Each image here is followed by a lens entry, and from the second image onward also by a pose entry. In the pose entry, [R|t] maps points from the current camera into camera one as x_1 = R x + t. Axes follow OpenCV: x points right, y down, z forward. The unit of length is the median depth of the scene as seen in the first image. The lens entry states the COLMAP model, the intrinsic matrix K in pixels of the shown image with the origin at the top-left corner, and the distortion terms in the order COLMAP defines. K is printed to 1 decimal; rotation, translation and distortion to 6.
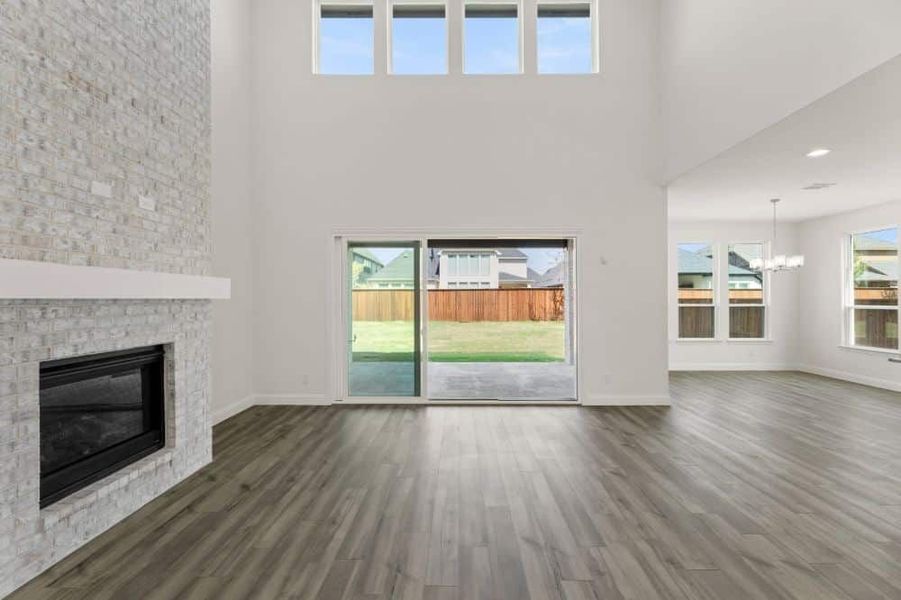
lens RADIAL K [[369.4, 0, 454.4], [0, 369.4, 296.2], [0, 0, 1]] dist [0.001599, 0.000572]
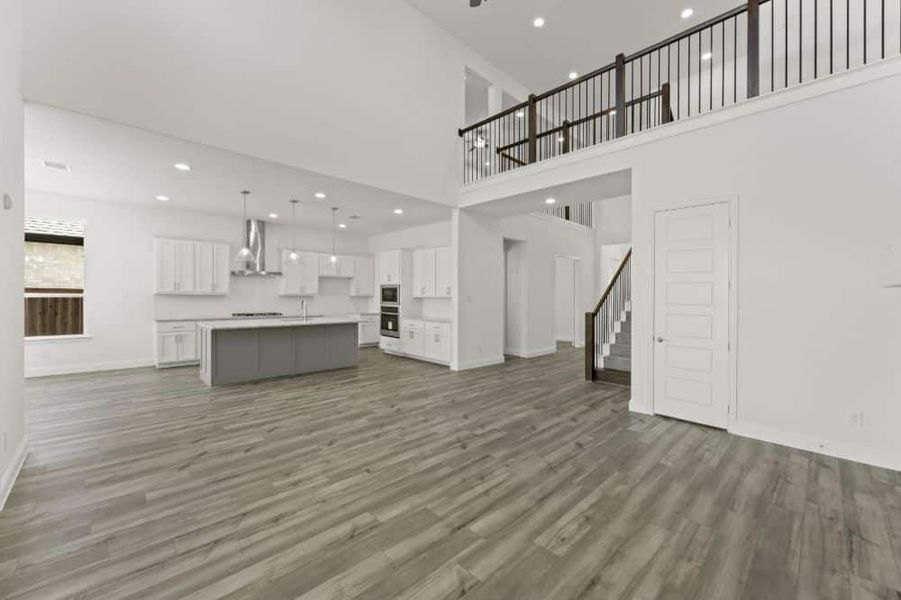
lens RADIAL K [[369.4, 0, 436.1], [0, 369.4, 294.8], [0, 0, 1]] dist [0.001599, 0.000572]
pose [[-0.688139, -0.007003, 0.725545, -0.712279], [-0.014209, 0.999892, -0.003825, 0.035633], [-0.725440, -0.012942, -0.688164, 1.858314]]
